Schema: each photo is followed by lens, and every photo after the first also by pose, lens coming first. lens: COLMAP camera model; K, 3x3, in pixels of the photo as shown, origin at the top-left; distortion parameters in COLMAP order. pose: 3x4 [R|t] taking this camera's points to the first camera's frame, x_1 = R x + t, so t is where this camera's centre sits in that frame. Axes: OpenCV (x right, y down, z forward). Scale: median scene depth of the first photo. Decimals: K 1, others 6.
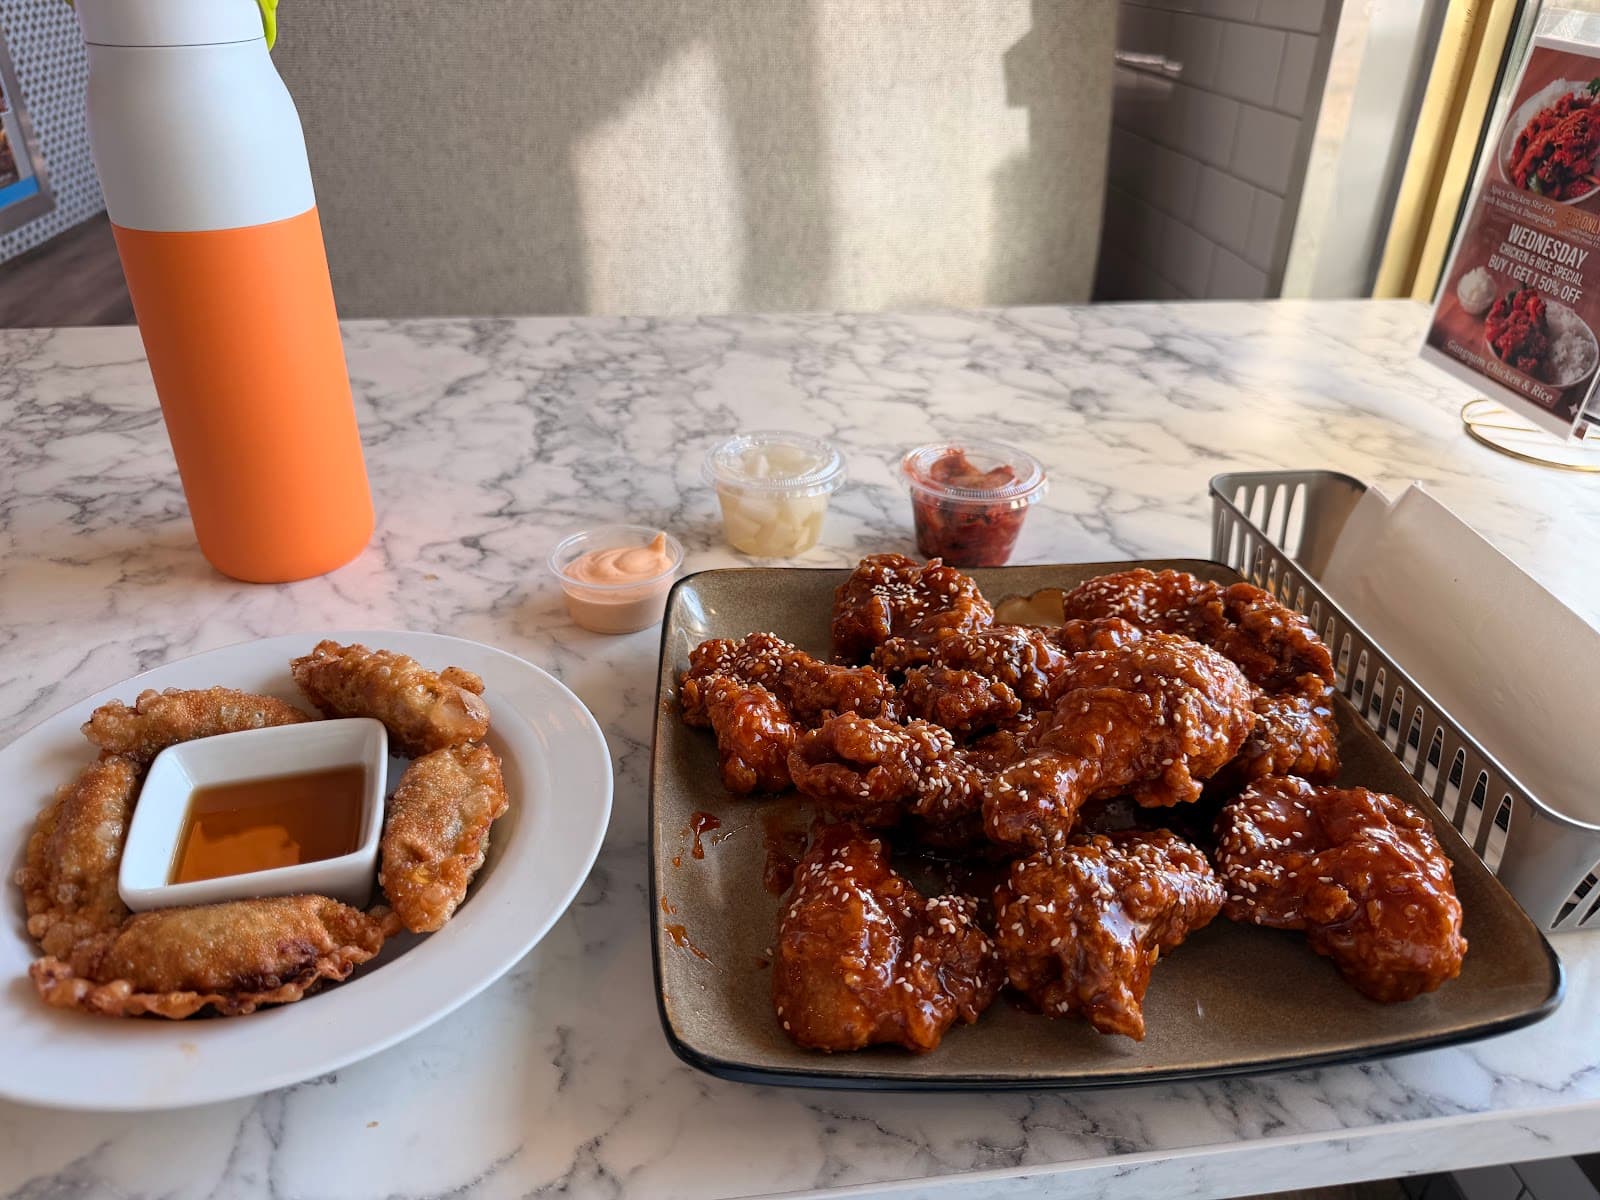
lens RADIAL K [[1174.5, 0, 824.1], [0, 1174.5, 643.2], [0, 0, 1]] dist [0.158614, -0.355764]
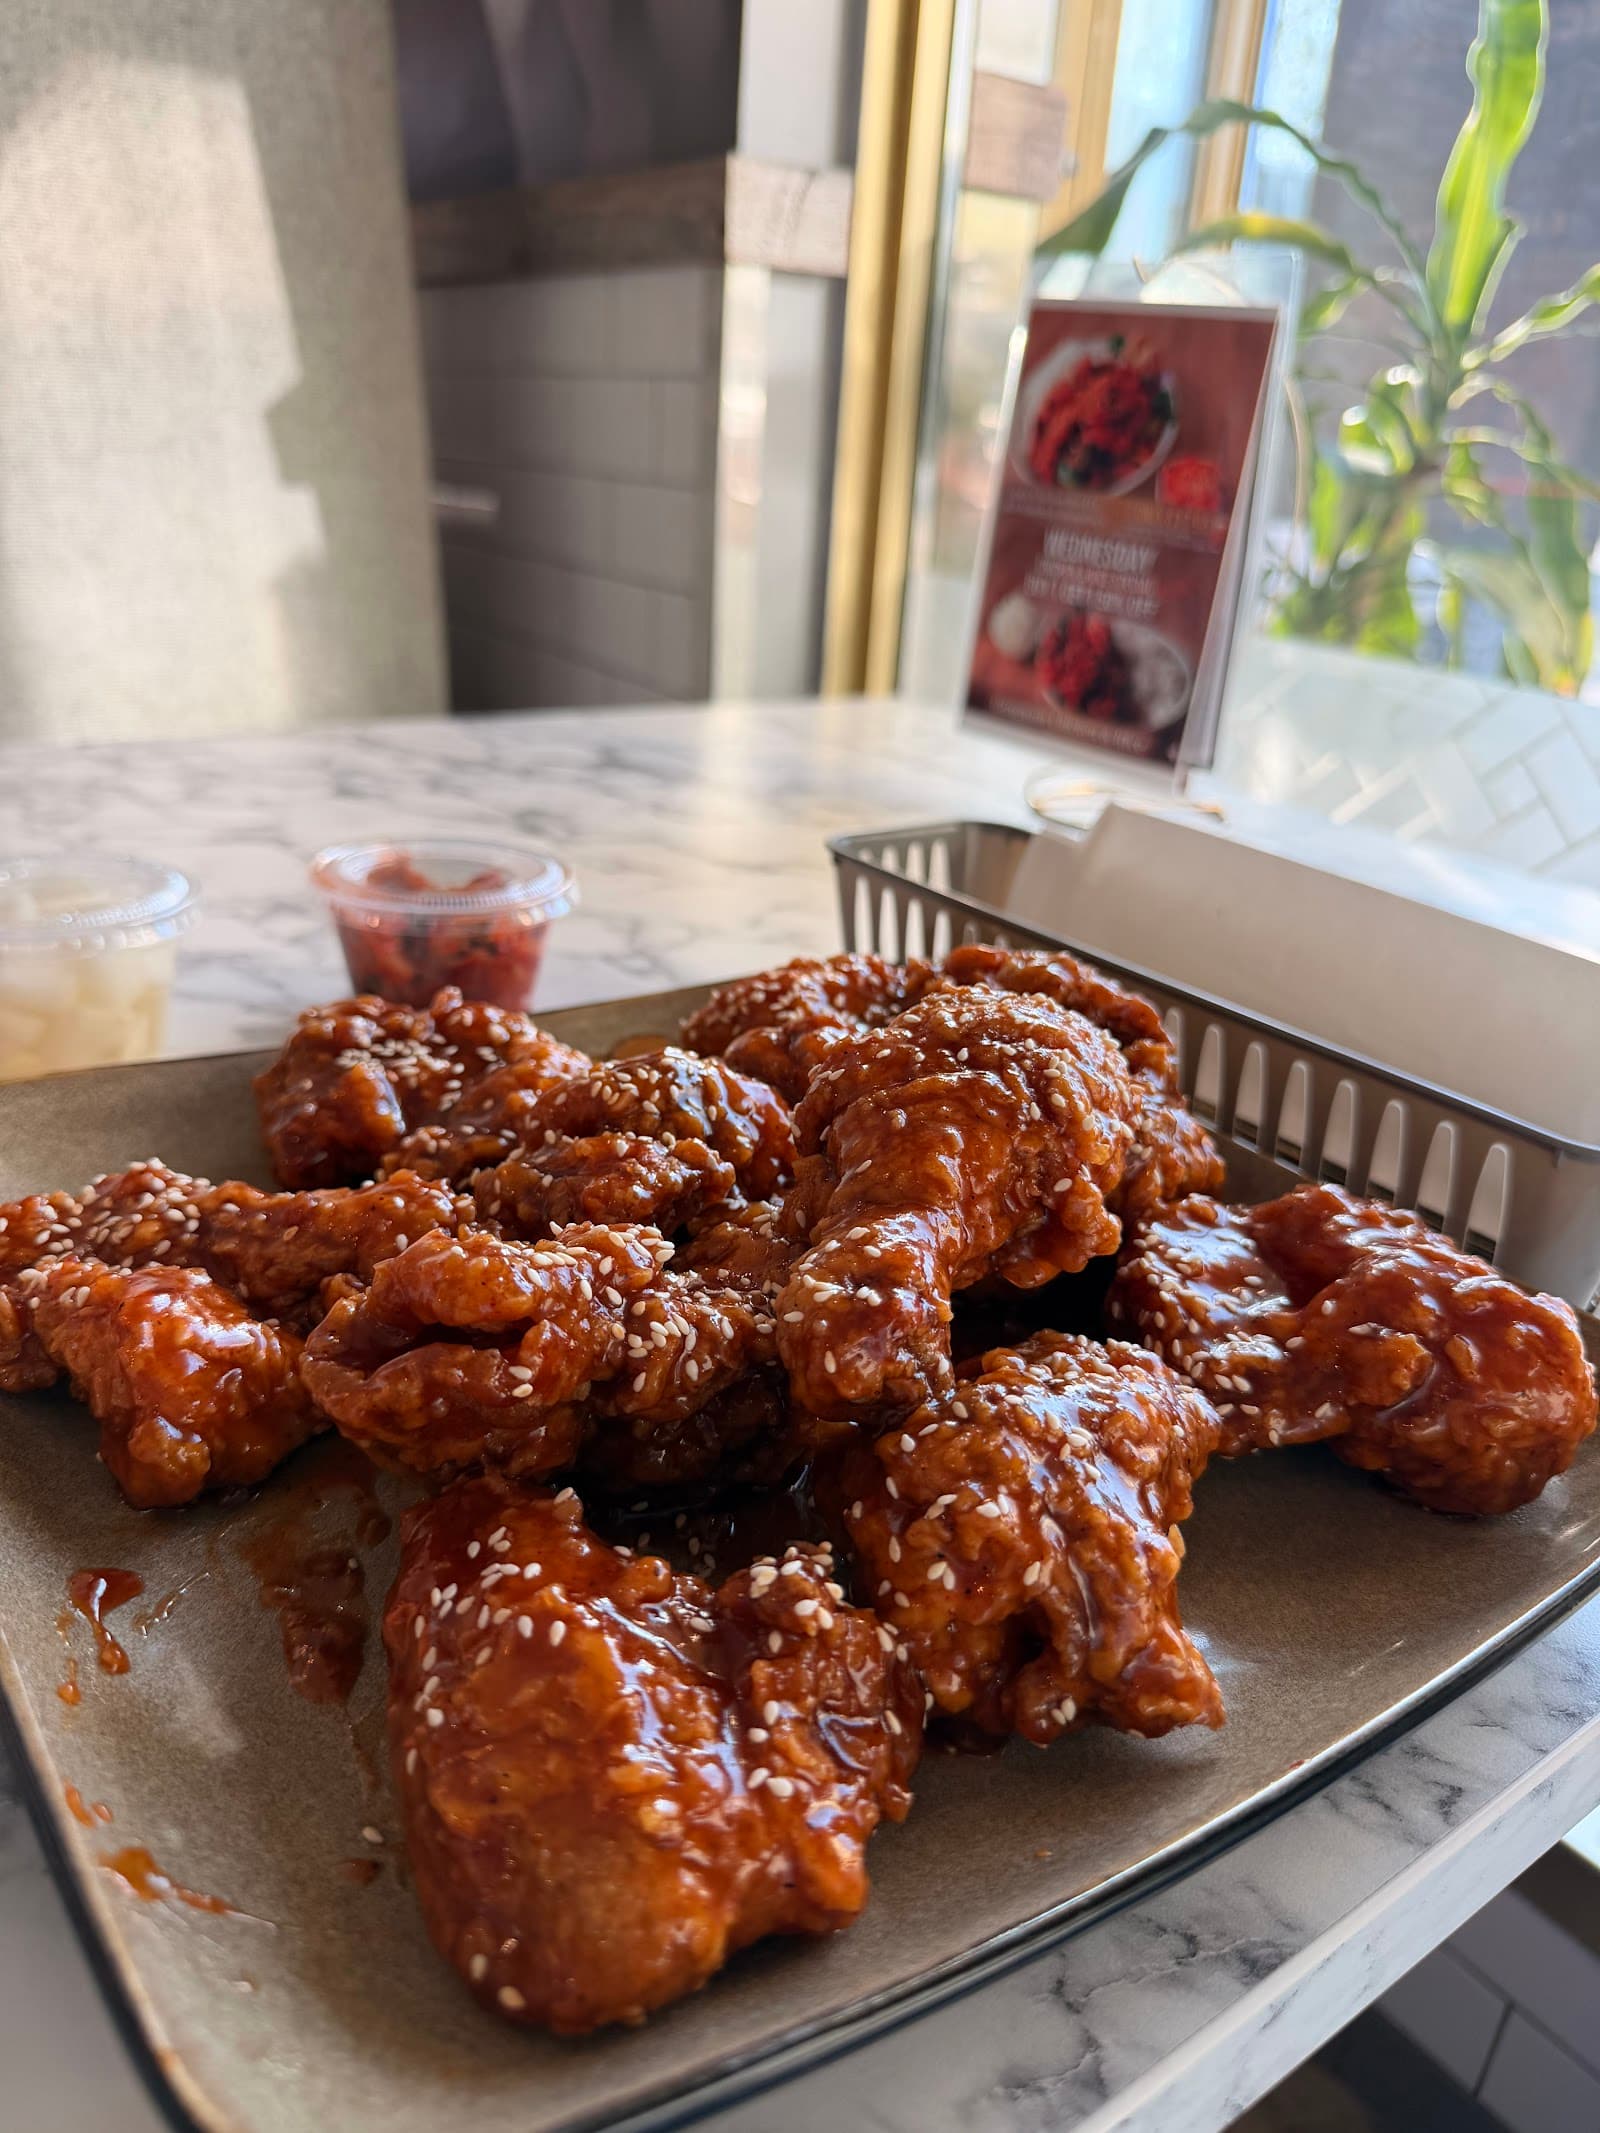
lens RADIAL K [[1565.8, 0, 844.1], [0, 1565.8, 1075.8], [0, 0, 1]] dist [0.158614, -0.355764]
pose [[0.875859, -0.157866, 0.456015, -0.097402], [0.220215, 0.971599, -0.086610, 0.080781], [-0.429391, 0.176280, 0.885748, 0.363168]]
